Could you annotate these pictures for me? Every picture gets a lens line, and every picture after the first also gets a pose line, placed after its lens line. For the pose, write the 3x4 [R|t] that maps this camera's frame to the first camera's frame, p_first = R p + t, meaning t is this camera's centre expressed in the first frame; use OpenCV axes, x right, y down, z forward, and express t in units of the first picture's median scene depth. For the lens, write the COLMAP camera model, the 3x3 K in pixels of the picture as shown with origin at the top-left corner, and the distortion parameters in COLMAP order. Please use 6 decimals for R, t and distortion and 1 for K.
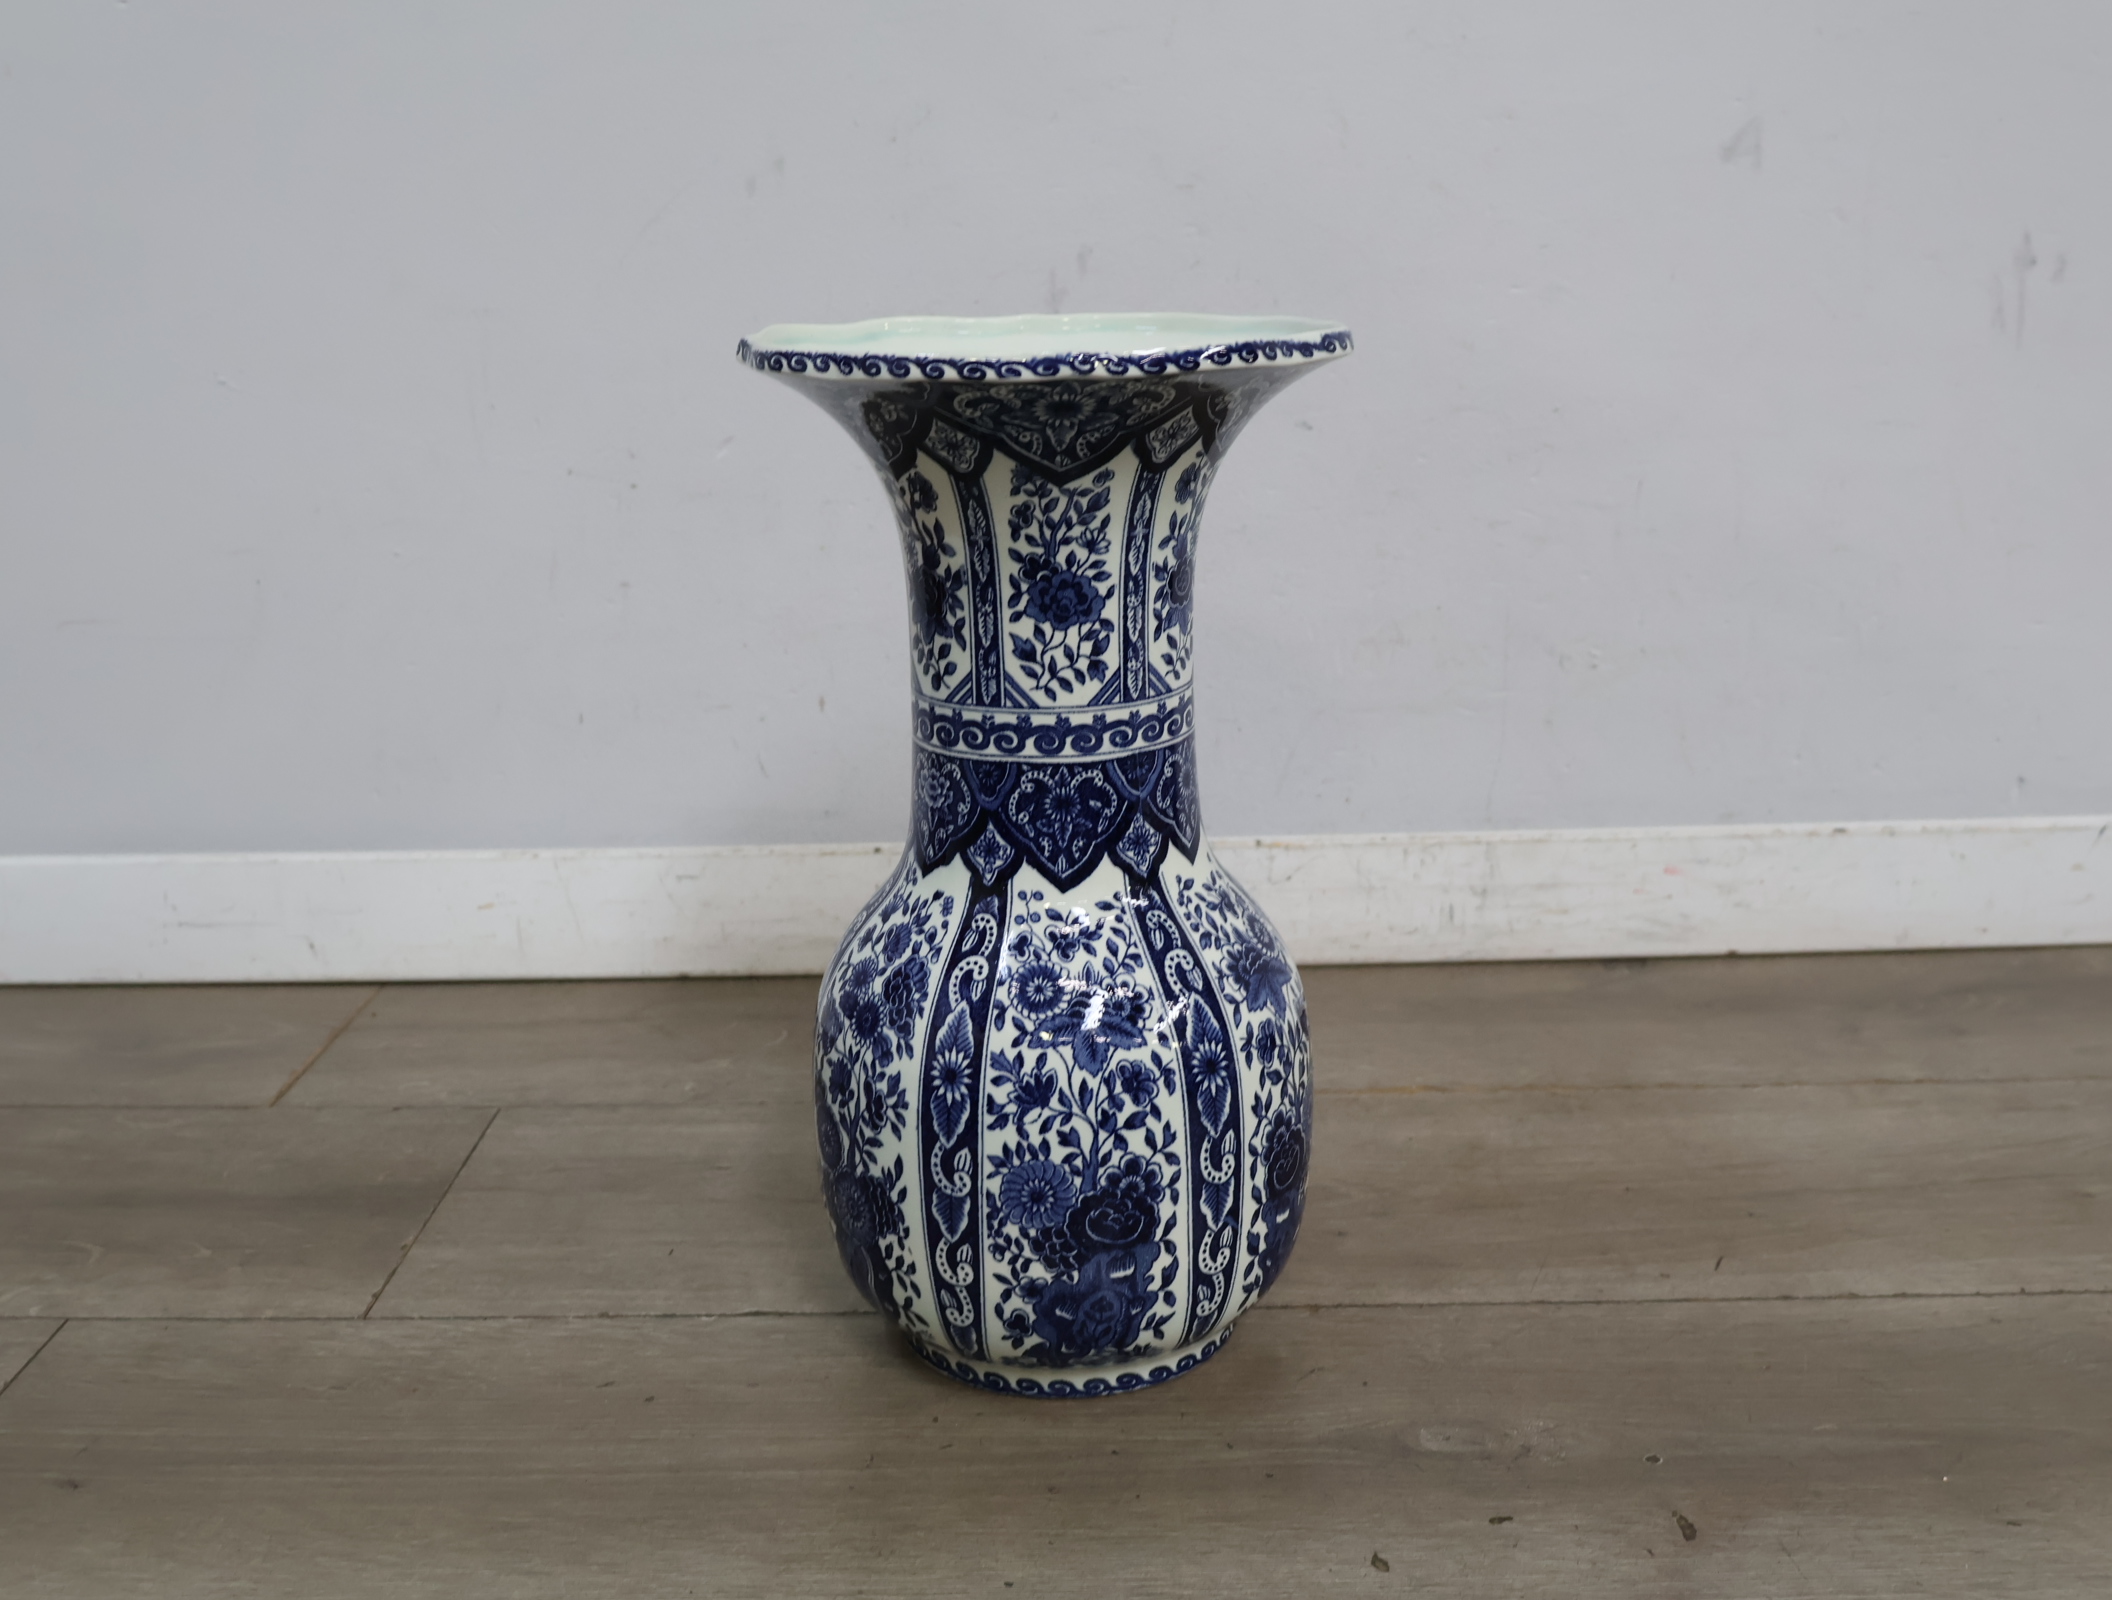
lens RADIAL K [[2193.7, 0, 1060.4], [0, 2193.7, 802.0], [0, 0, 1]] dist [0.011178, 0.000000]
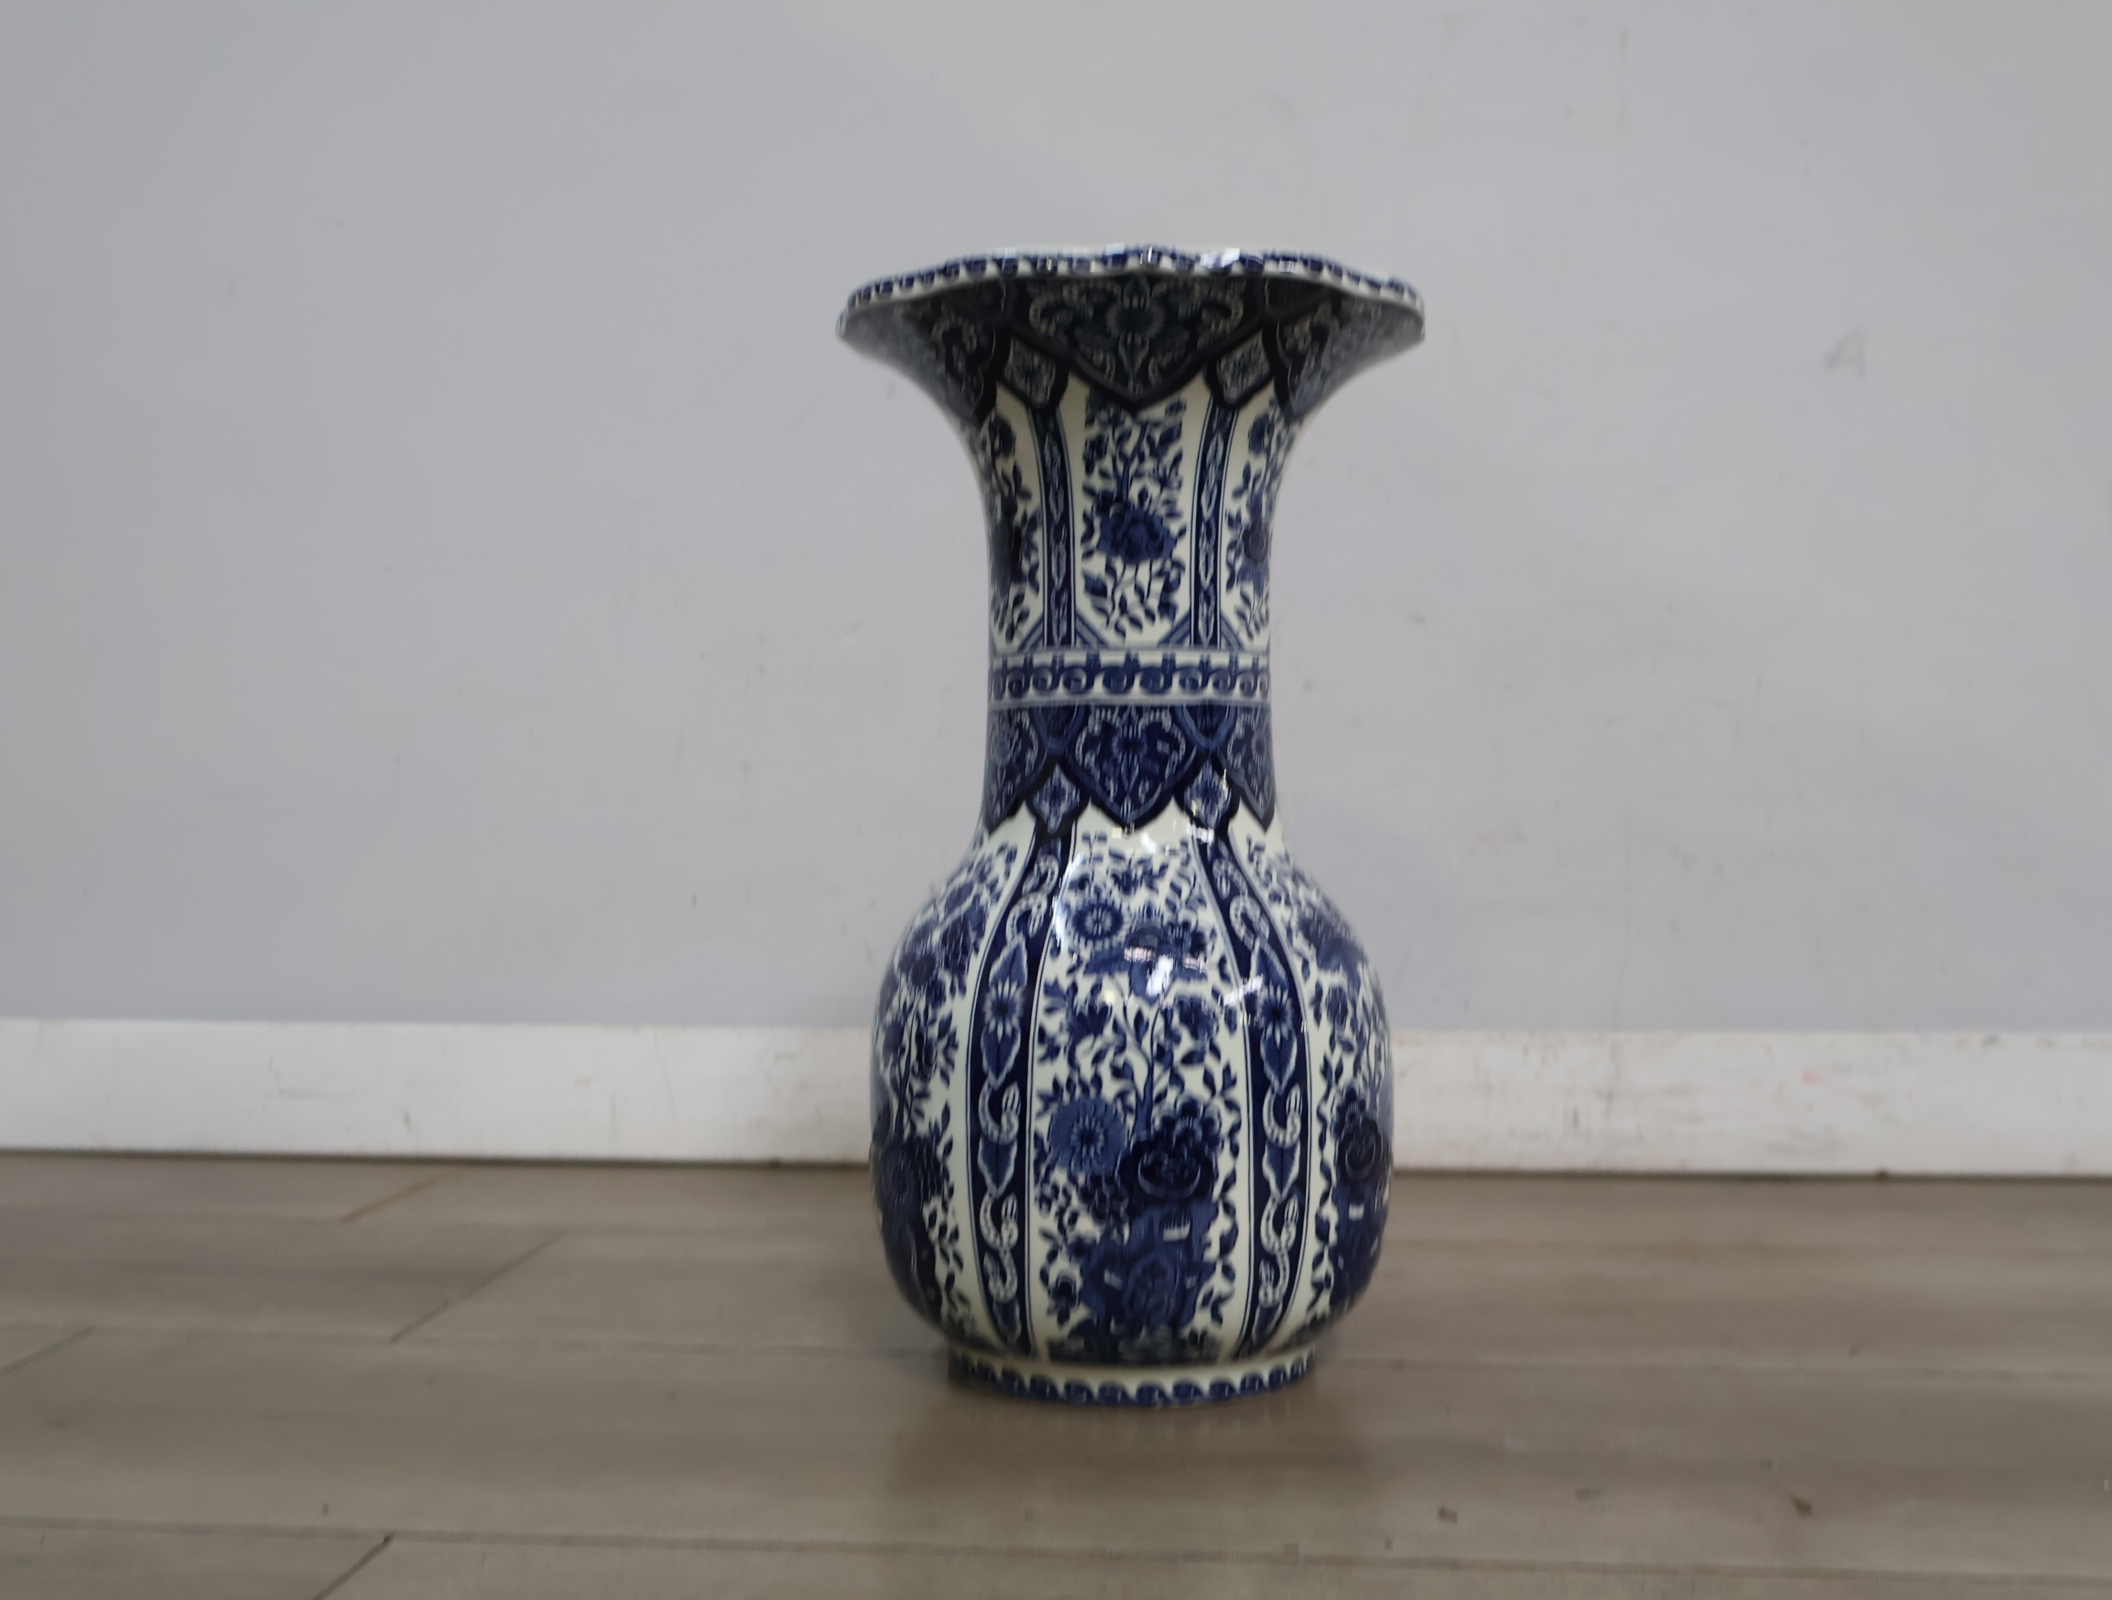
lens RADIAL K [[2193.7, 0, 1062.4], [0, 2193.7, 802.5], [0, 0, 1]] dist [0.011178, 0.000000]
pose [[0.996233, 0.022005, -0.083879, 0.054360], [-0.043177, 0.964717, -0.259726, 0.284582], [0.075205, 0.262369, 0.962032, 0.054298]]
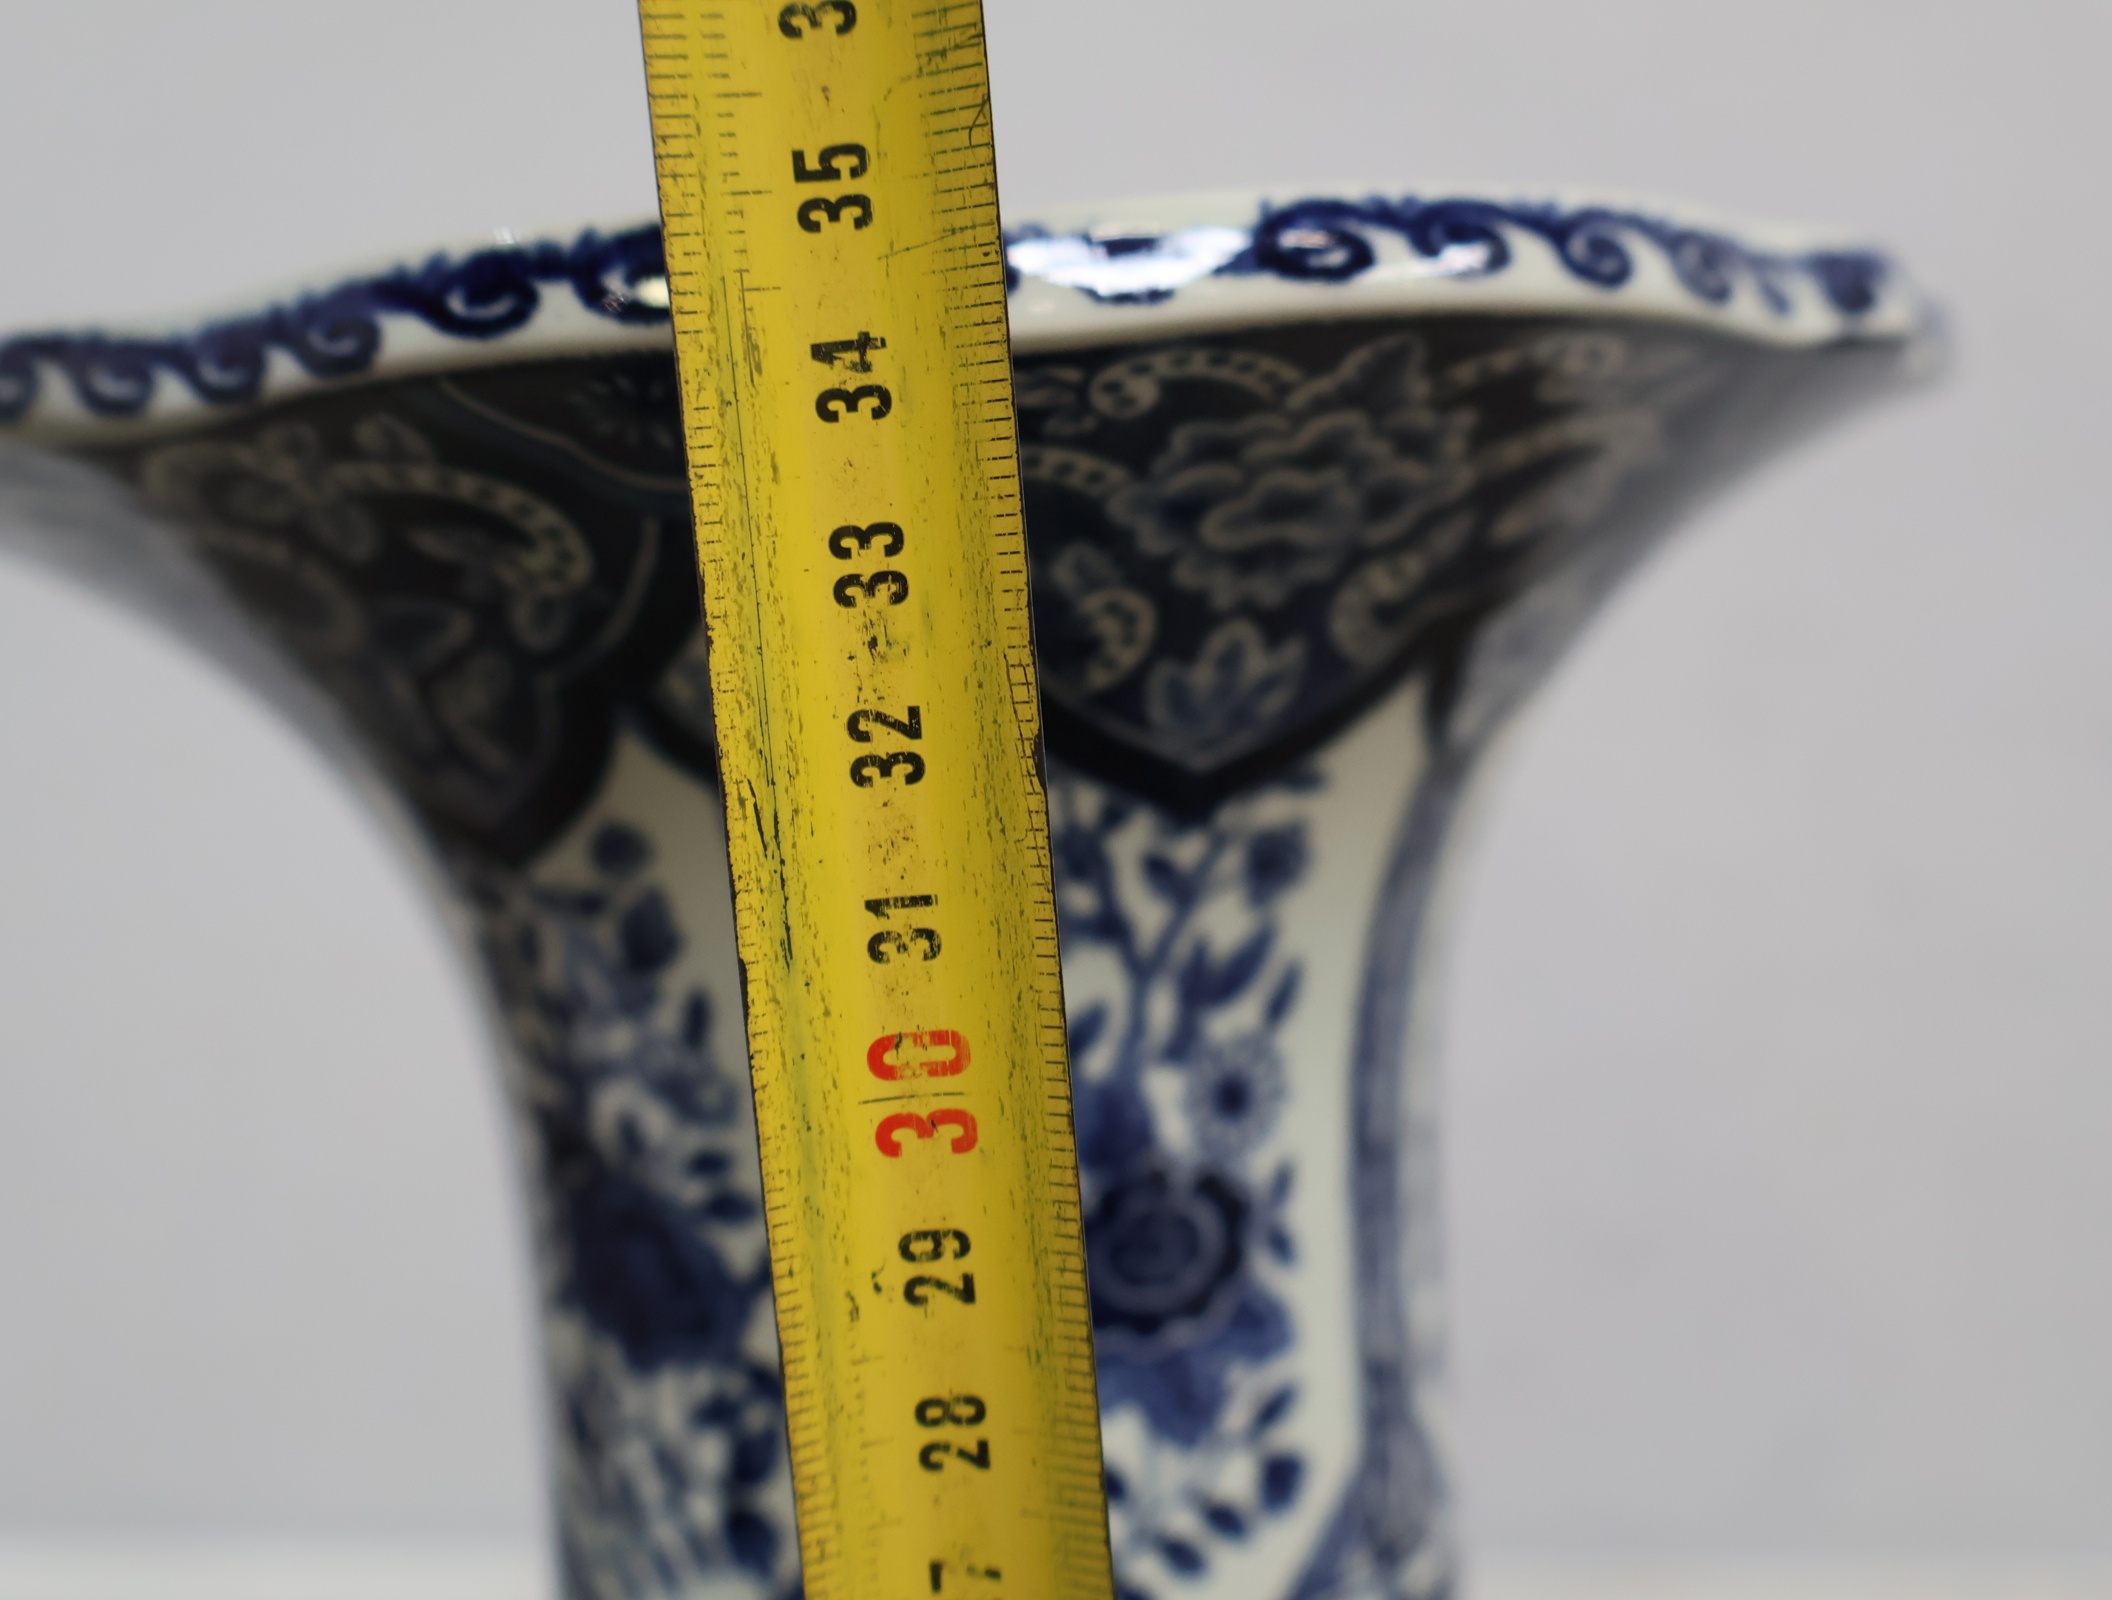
lens RADIAL K [[2193.7, 0, 1075.4], [0, 2193.7, 754.4], [0, 0, 1]] dist [0.011178, 0.000000]
pose [[0.737841, -0.000373, -0.674974, 0.232972], [-0.132706, 0.980402, -0.145608, -0.121726], [0.661800, 0.197008, 0.723332, 0.798908]]
